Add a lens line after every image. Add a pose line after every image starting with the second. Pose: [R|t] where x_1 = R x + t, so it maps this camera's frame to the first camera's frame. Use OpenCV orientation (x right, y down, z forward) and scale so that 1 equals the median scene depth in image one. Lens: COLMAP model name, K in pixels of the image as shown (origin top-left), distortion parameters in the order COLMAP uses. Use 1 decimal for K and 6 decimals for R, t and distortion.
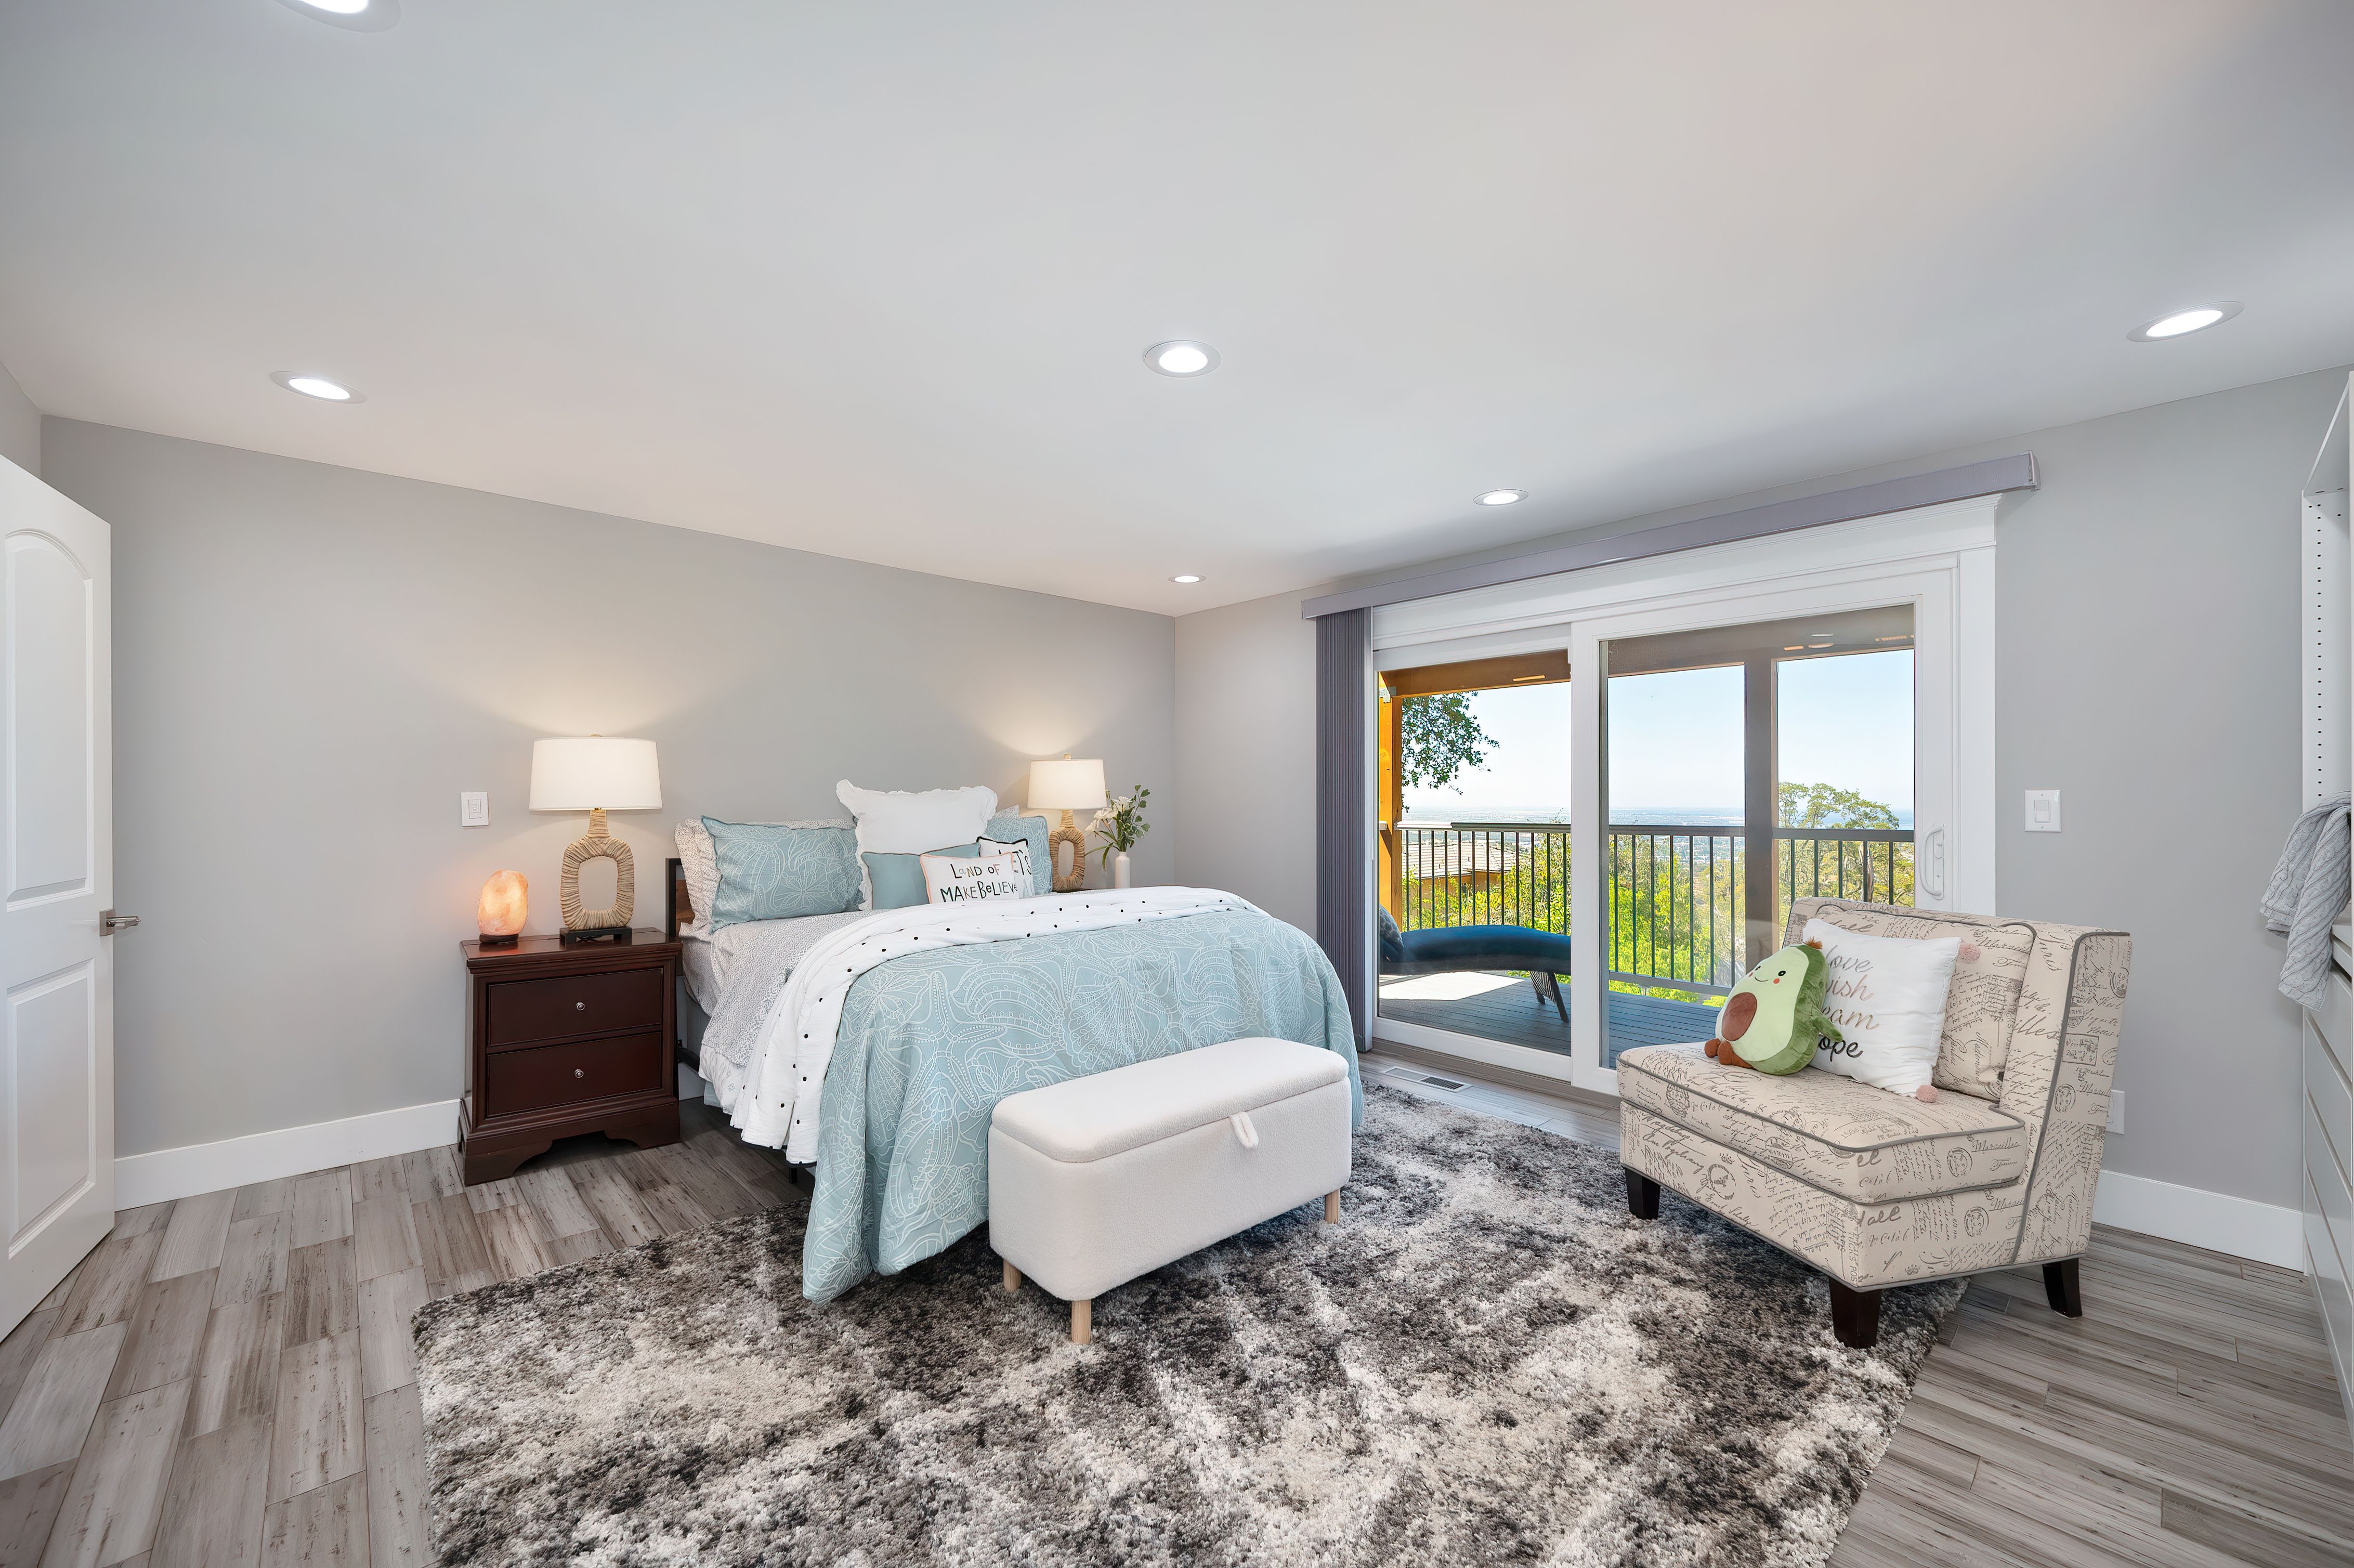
lens RADIAL K [[935.1, 0, 1175.9], [0, 935.1, 781.6], [0, 0, 1]] dist [-0.002366, -0.000866]
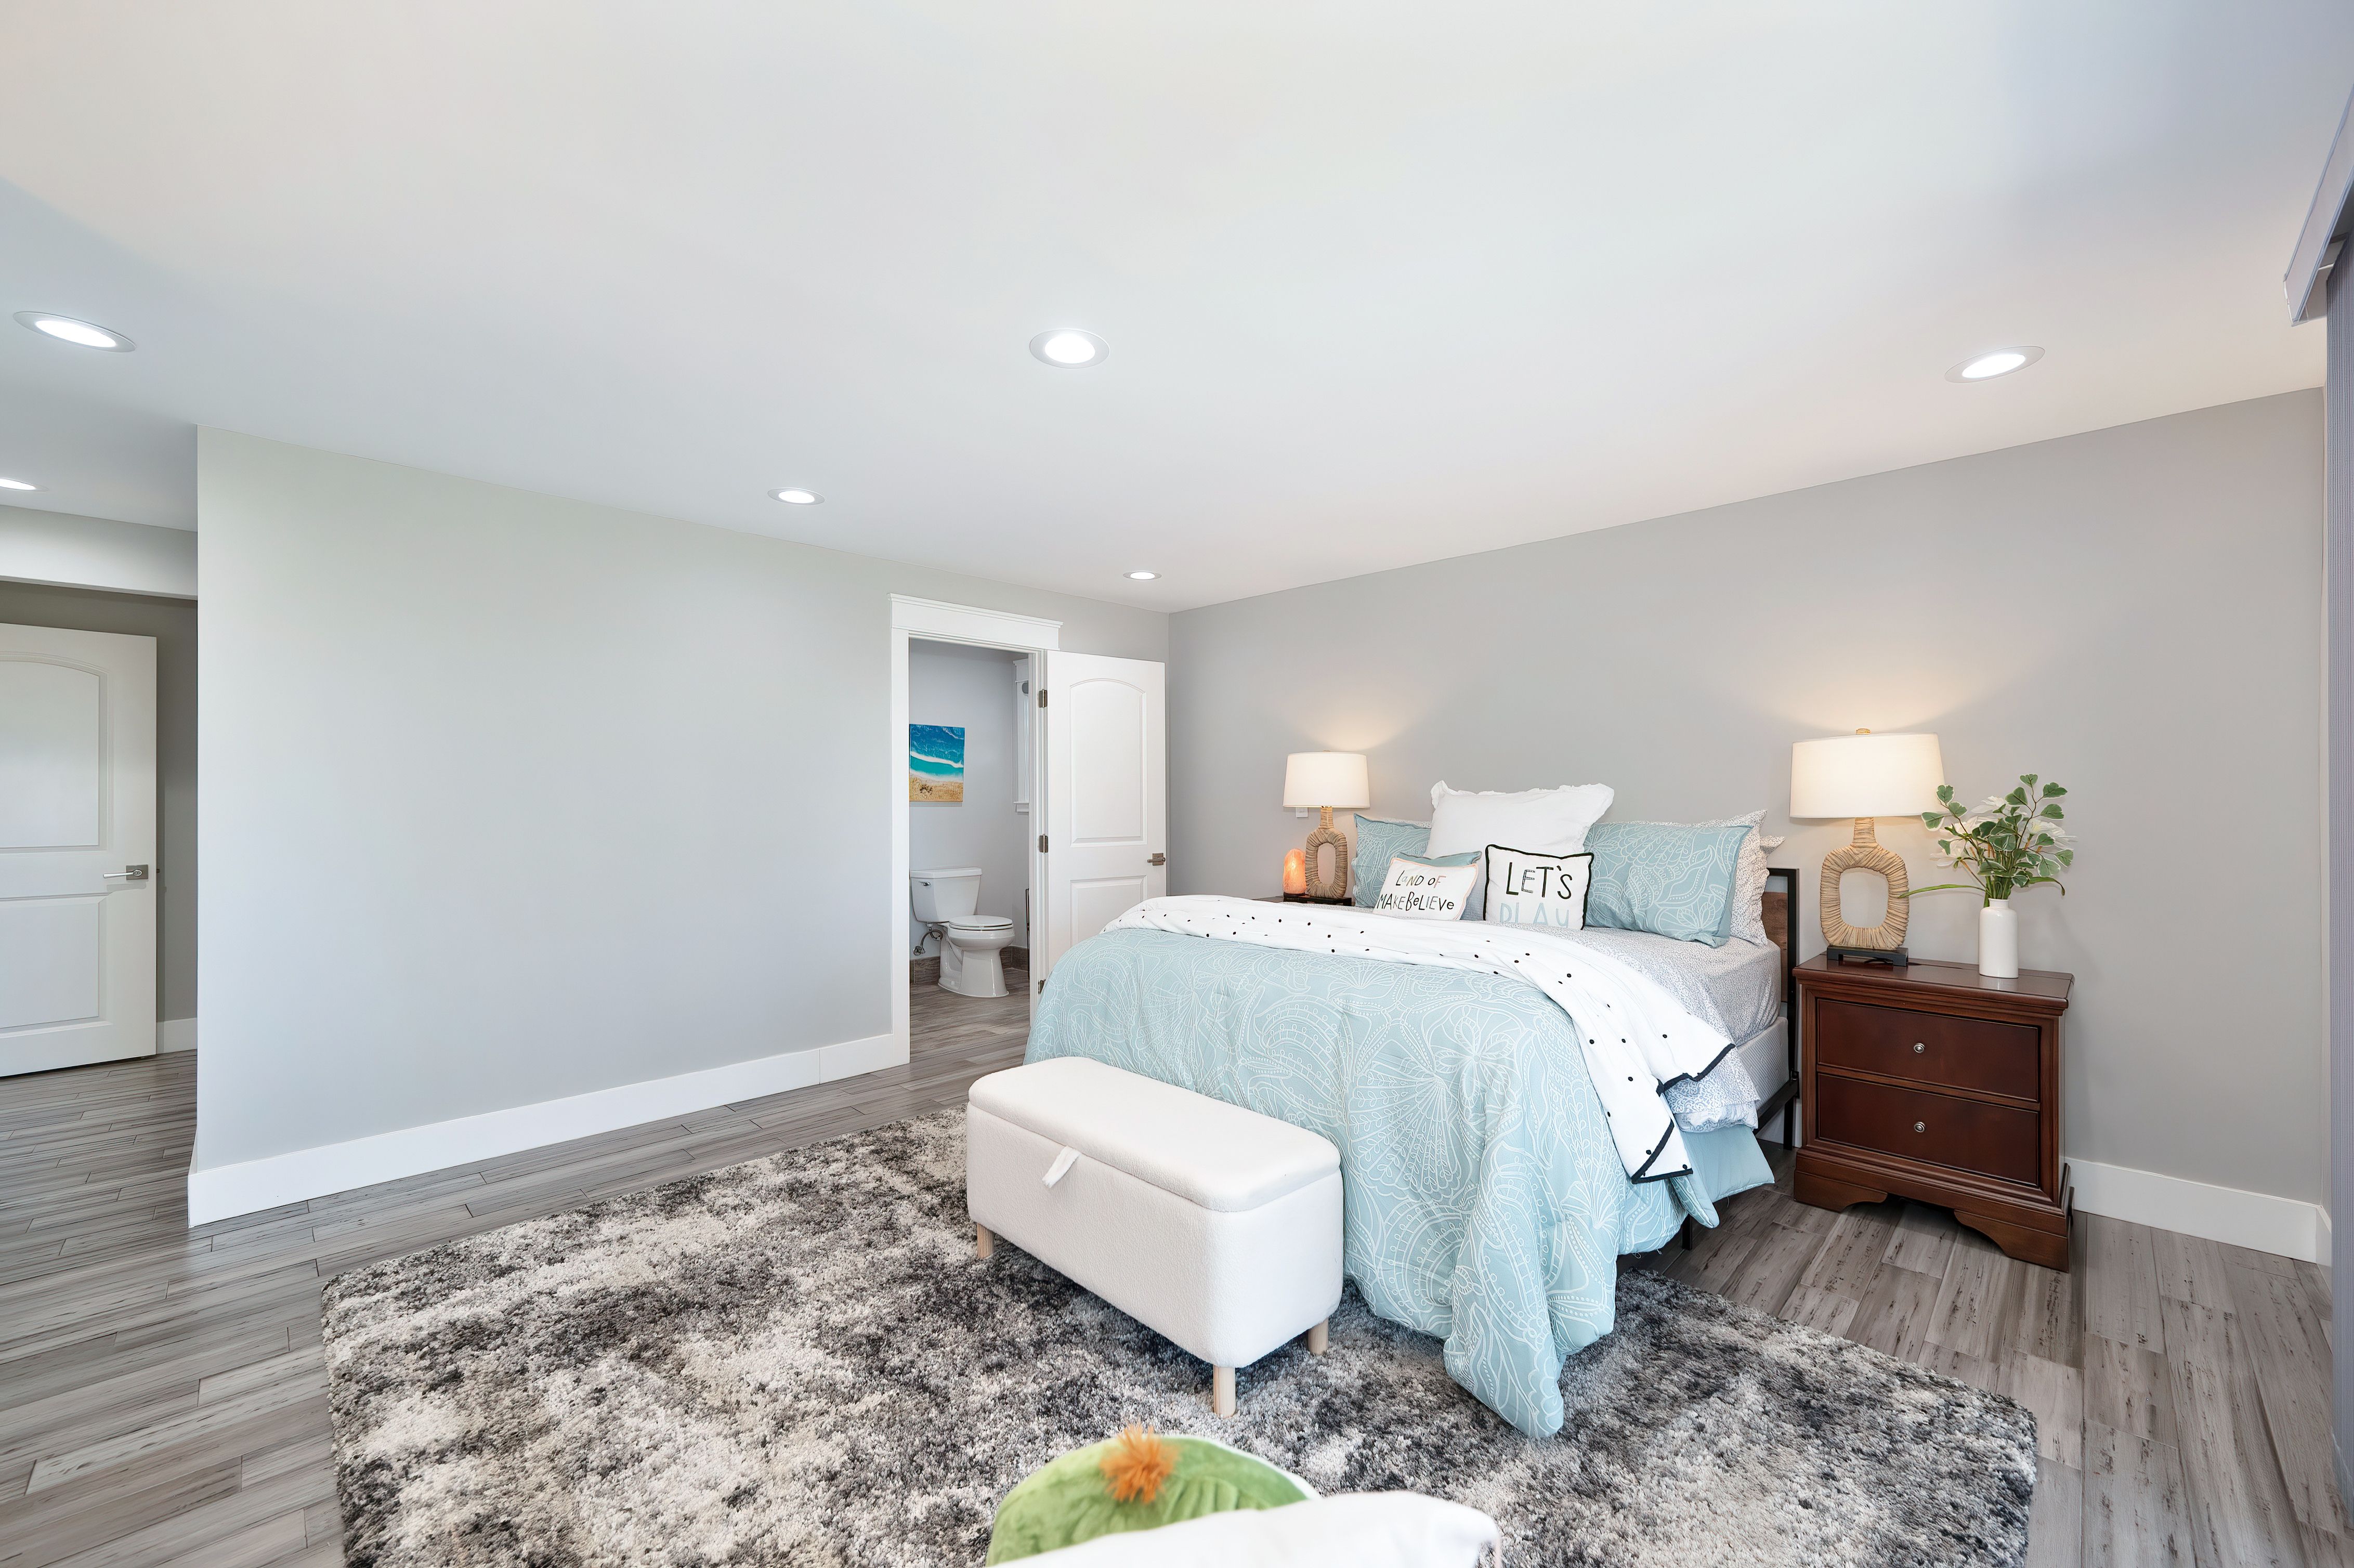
lens RADIAL K [[935.1, 0, 1162.1], [0, 935.1, 825.6], [0, 0, 1]] dist [-0.002366, -0.000866]
pose [[0.024868, 0.024200, -0.999398, 0.973742], [0.010159, 0.999649, 0.024459, 0.031091], [0.999639, -0.010761, 0.024613, 1.101690]]
